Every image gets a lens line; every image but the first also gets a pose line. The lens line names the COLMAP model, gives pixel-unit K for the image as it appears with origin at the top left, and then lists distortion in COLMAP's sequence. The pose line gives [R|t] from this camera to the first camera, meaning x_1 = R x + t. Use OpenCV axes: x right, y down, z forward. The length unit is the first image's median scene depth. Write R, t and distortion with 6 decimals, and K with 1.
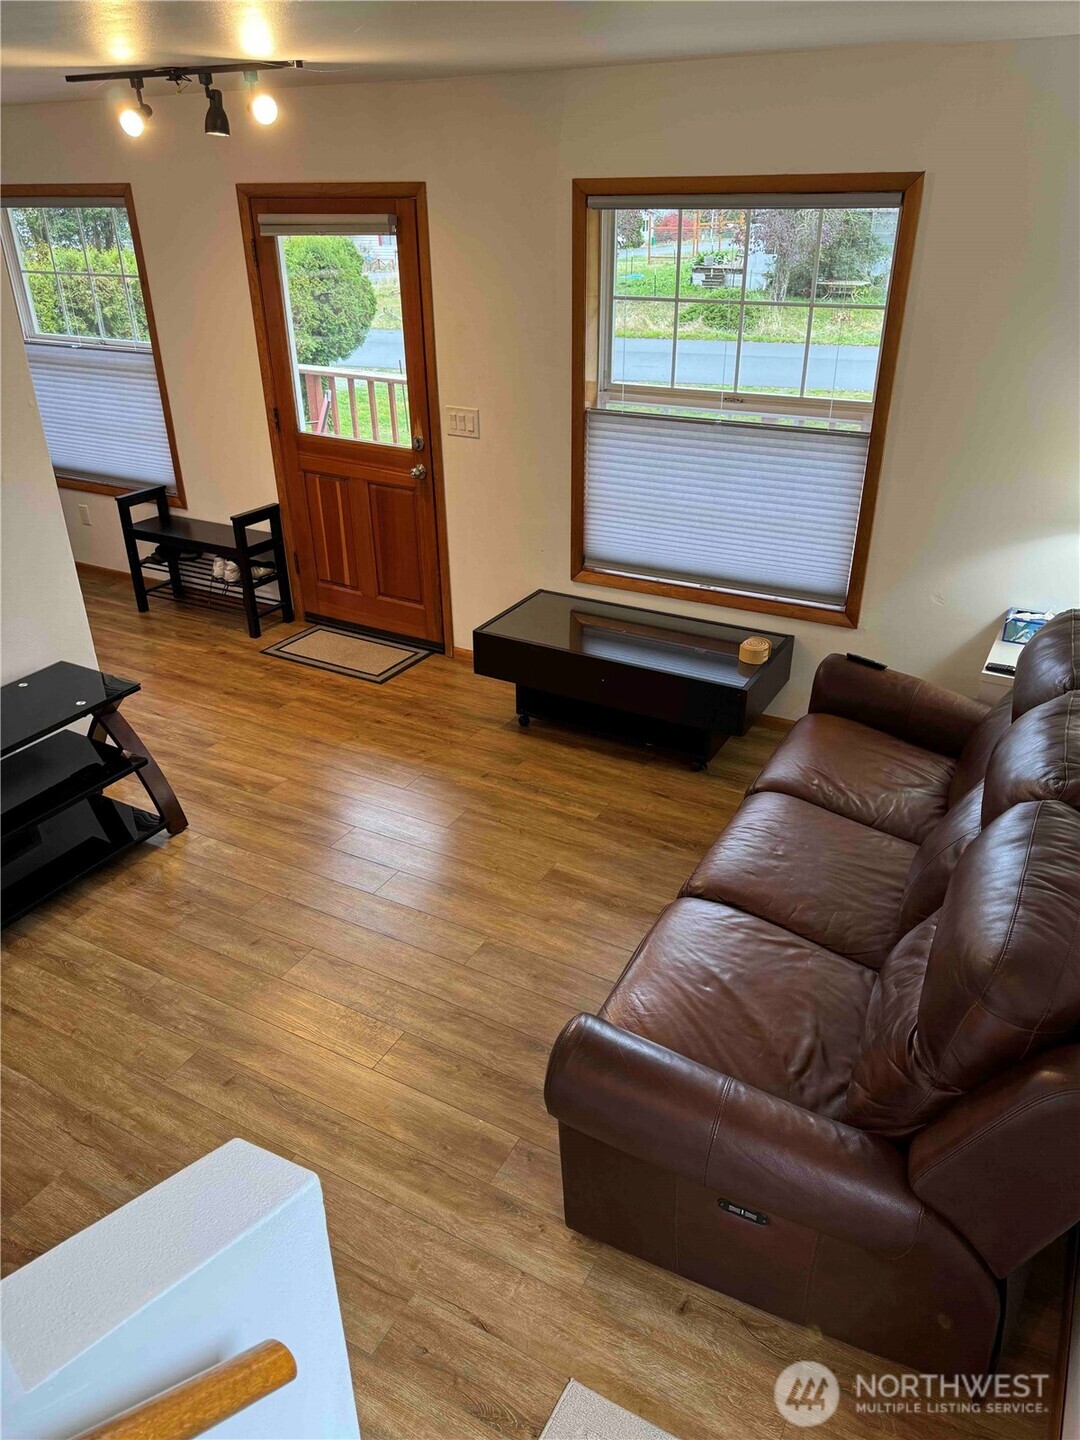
lens RADIAL K [[997.4, 0, 543.9], [0, 997.4, 728.4], [0, 0, 1]] dist [0.075664, -0.122297]
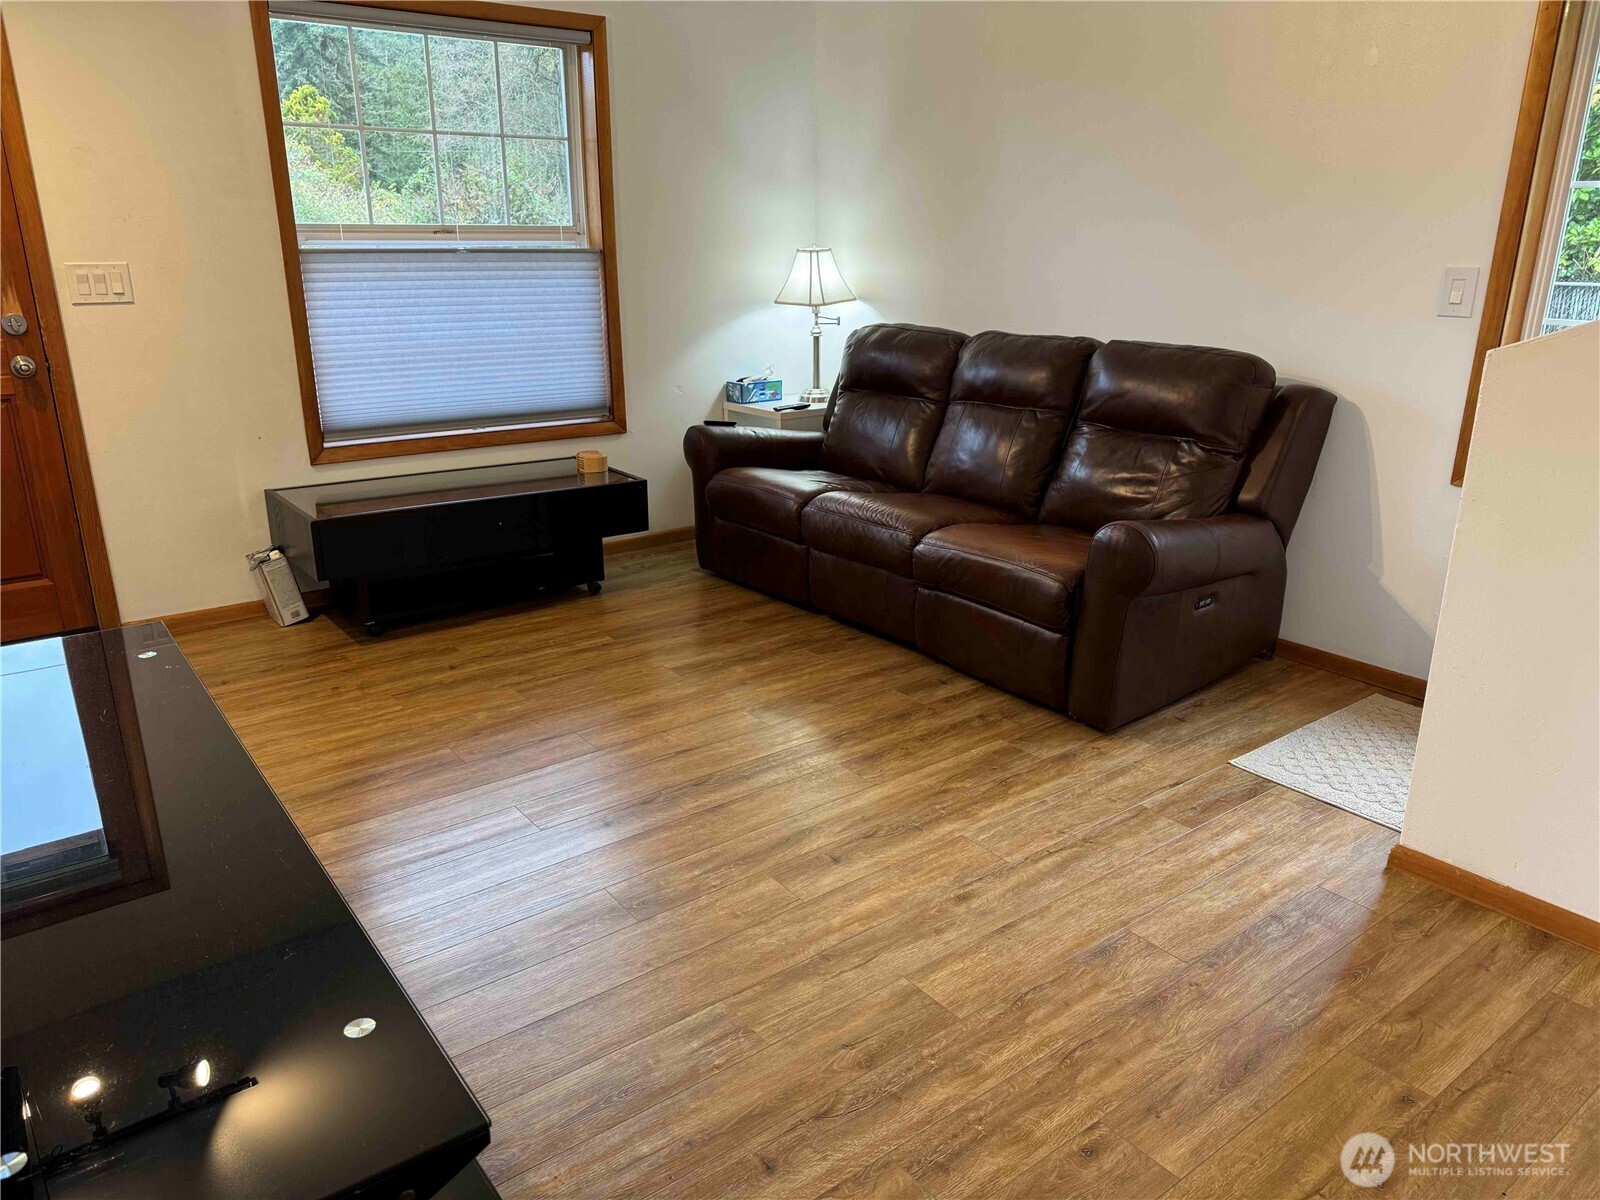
lens RADIAL K [[1134.0, 0, 808.8], [0, 1134.0, 593.9], [0, 0, 1]] dist [0.094296, -0.132795]
pose [[0.397161, -0.266909, 0.878079, -0.630144], [0.423913, 0.901945, 0.082425, 0.034232], [-0.813978, 0.339493, 0.471364, 0.279965]]
